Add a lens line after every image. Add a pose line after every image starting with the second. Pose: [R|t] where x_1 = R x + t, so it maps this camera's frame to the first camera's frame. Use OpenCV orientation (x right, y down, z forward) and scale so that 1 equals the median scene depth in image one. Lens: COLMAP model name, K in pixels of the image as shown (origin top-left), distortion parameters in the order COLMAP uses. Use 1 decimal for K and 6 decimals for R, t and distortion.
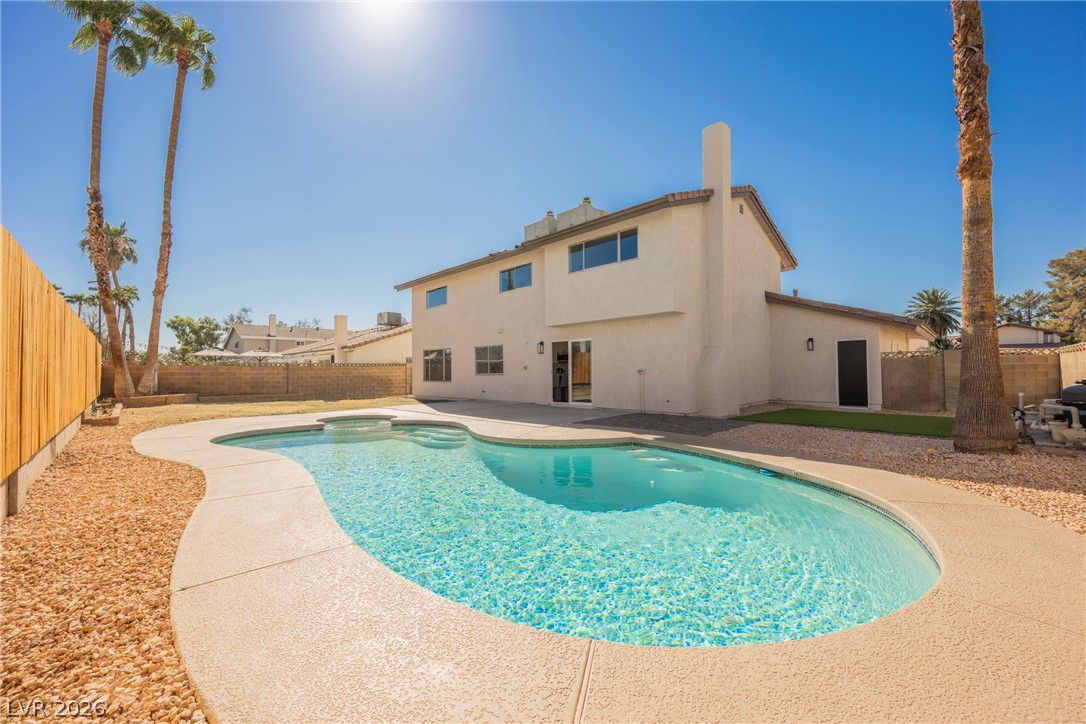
lens RADIAL K [[423.9, 0, 545.5], [0, 423.9, 361.9], [0, 0, 1]] dist [-0.002782, -0.000087]
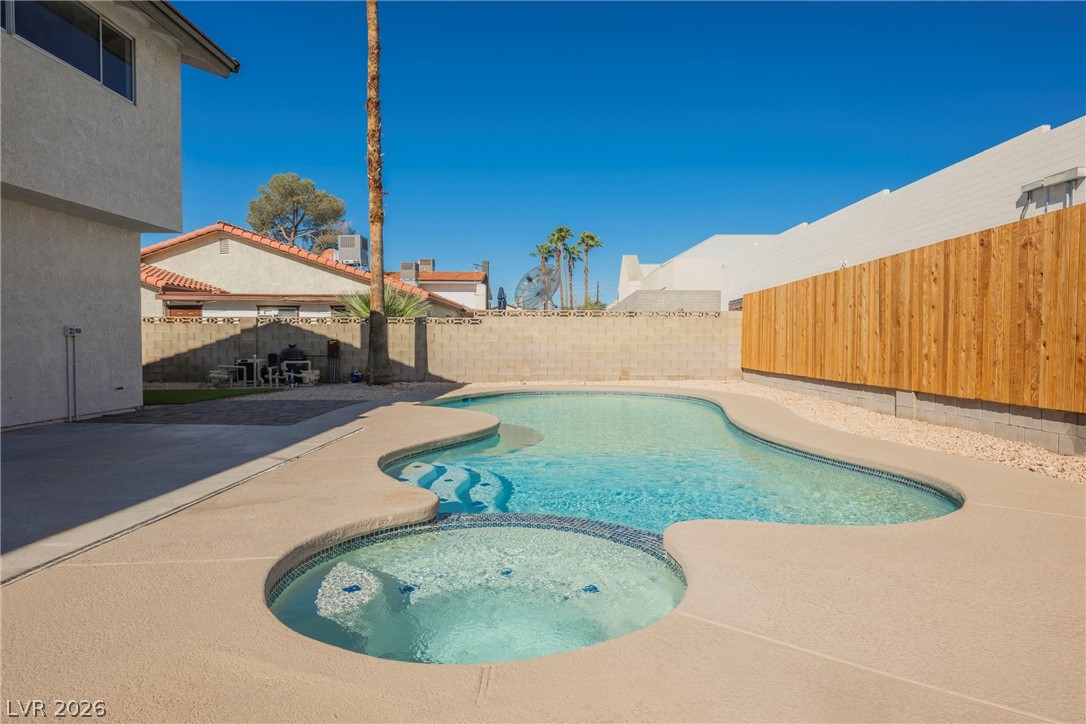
lens RADIAL K [[640.8, 0, 543.0], [0, 640.8, 362.0], [0, 0, 1]] dist [0.000322, 0.000218]
pose [[-0.710458, -0.014233, 0.703596, -0.600251], [-0.012899, 0.999891, 0.007202, 0.042029], [-0.703621, -0.003959, -0.710564, 1.089523]]
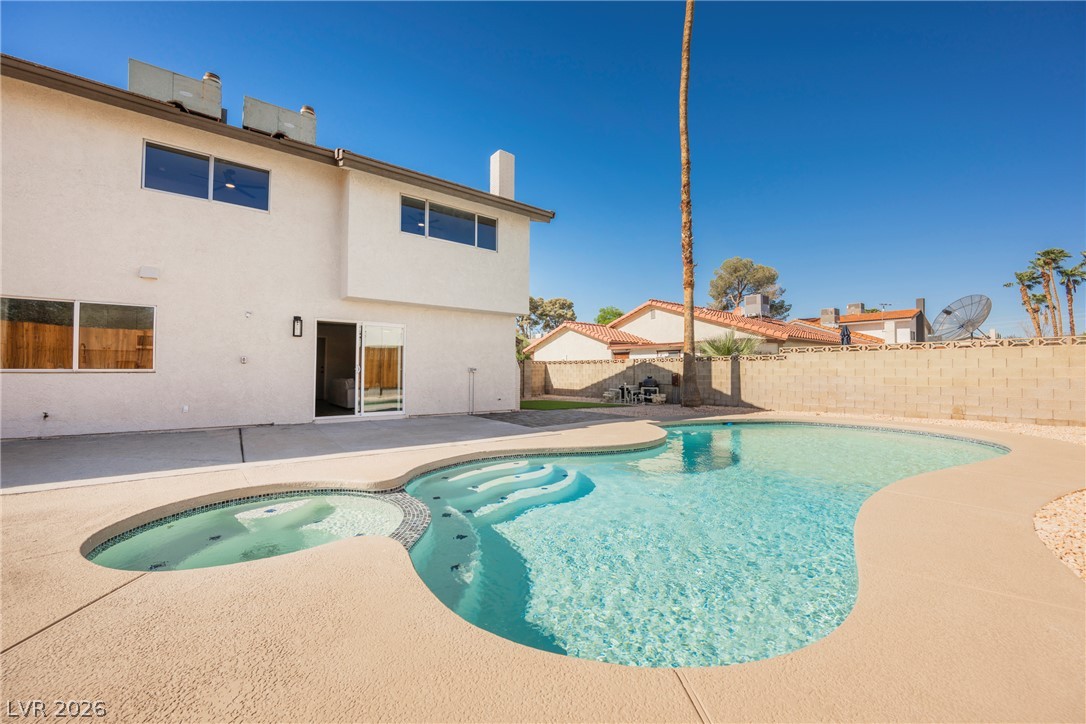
lens RADIAL K [[427.9, 0, 529.1], [0, 427.9, 362.4], [0, 0, 1]] dist [-0.001284, -0.000051]
pose [[0.128098, 0.032676, 0.991223, -0.662831], [-0.028473, 0.999166, -0.029258, 0.028337], [-0.991353, -0.024475, 0.128922, 0.724950]]
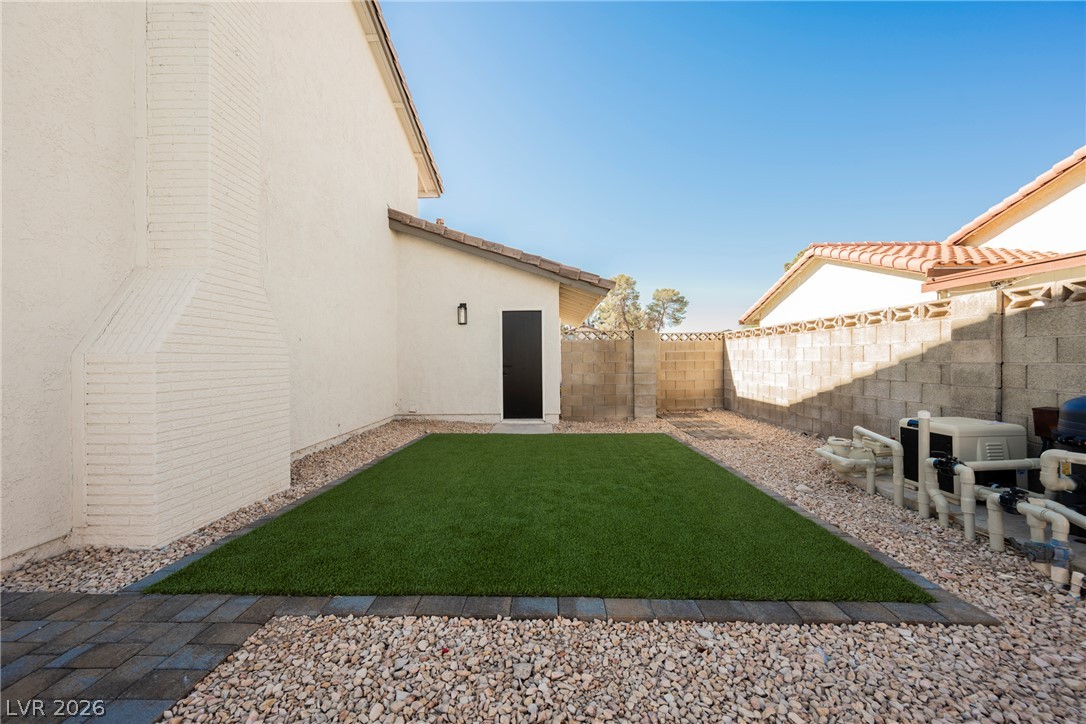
lens RADIAL K [[410.5, 0, 543.0], [0, 410.5, 362.0], [0, 0, 1]] dist [-0.000180, -0.000016]
pose [[0.713886, -0.000137, 0.700262, 0.349000], [-0.009304, 0.999910, 0.009682, 0.017322], [-0.700200, -0.013427, 0.713820, 0.584004]]
